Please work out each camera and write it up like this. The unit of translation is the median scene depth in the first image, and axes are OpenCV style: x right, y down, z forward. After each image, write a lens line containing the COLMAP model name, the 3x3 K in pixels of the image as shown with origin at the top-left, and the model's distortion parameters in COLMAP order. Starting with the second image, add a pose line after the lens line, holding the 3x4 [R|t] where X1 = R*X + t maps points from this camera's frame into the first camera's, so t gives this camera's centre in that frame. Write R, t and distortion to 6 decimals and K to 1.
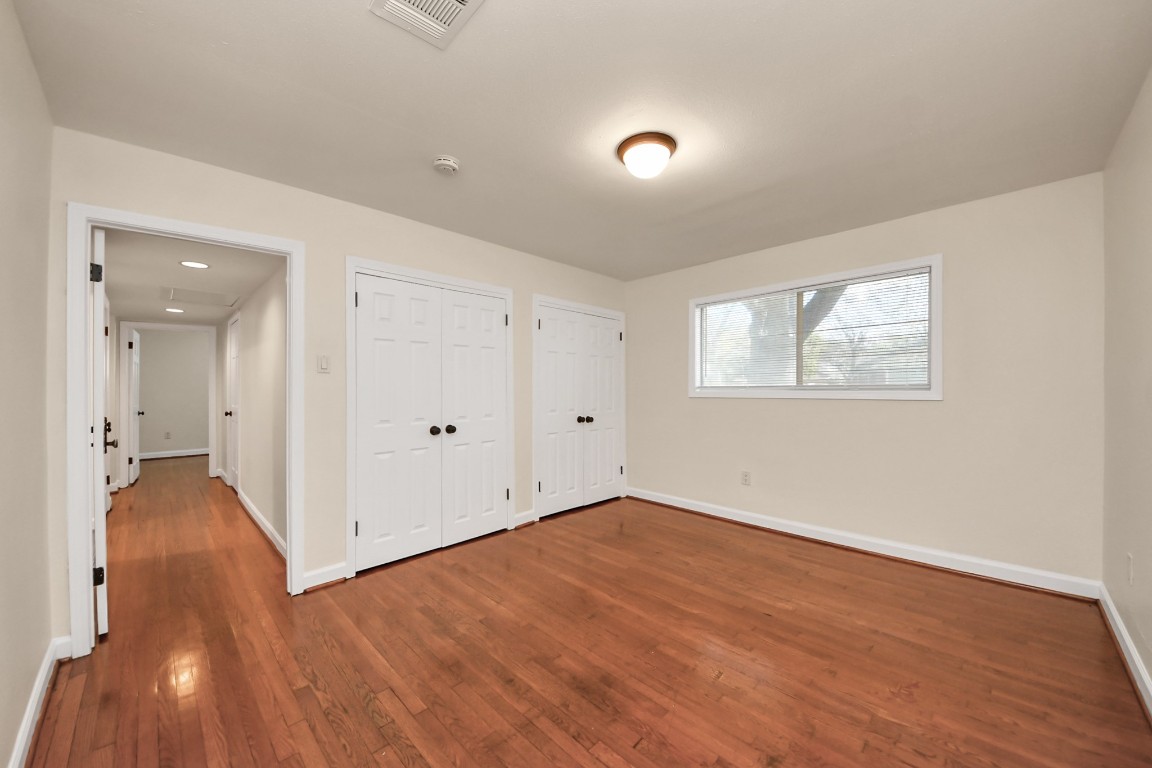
lens RADIAL K [[423.5, 0, 555.0], [0, 423.5, 385.8], [0, 0, 1]] dist [0.013475, -0.009172]
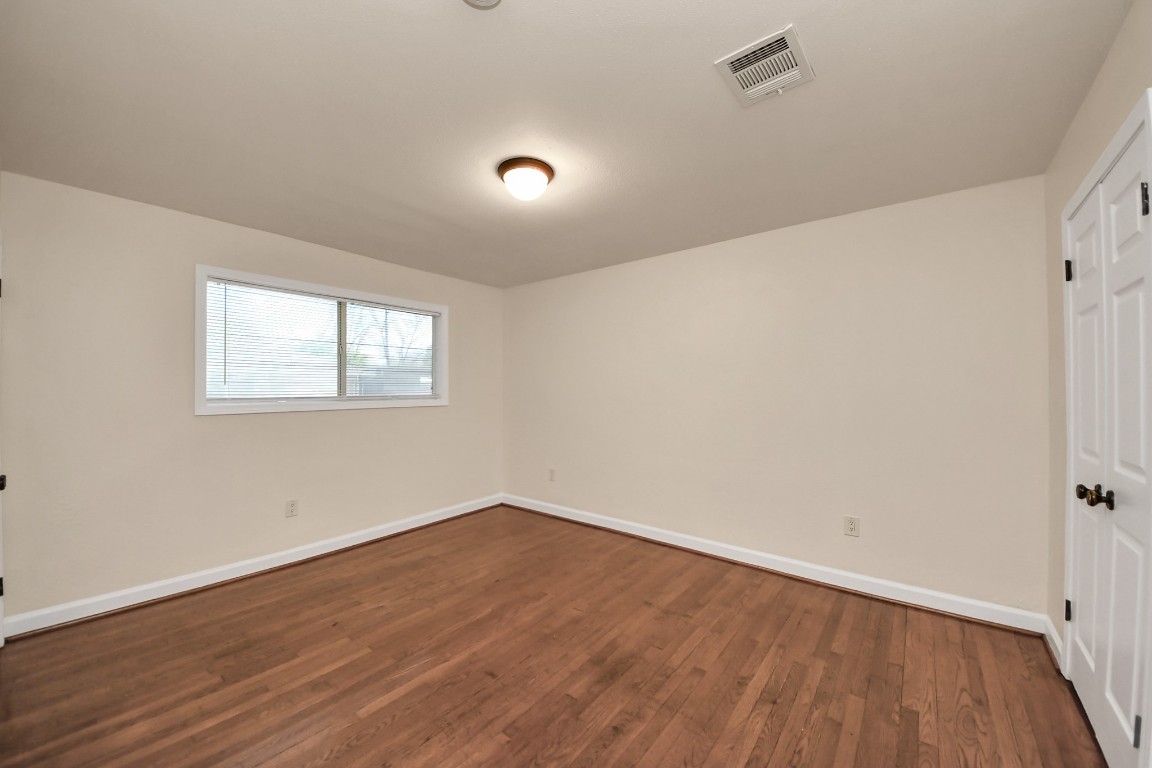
lens RADIAL K [[423.5, 0, 582.7], [0, 423.5, 387.1], [0, 0, 1]] dist [0.013475, -0.009172]
pose [[-0.150641, 0.012599, 0.988508, -0.642291], [0.001369, 0.999920, -0.012536, -0.011212], [-0.988588, -0.000535, -0.150647, 0.782604]]
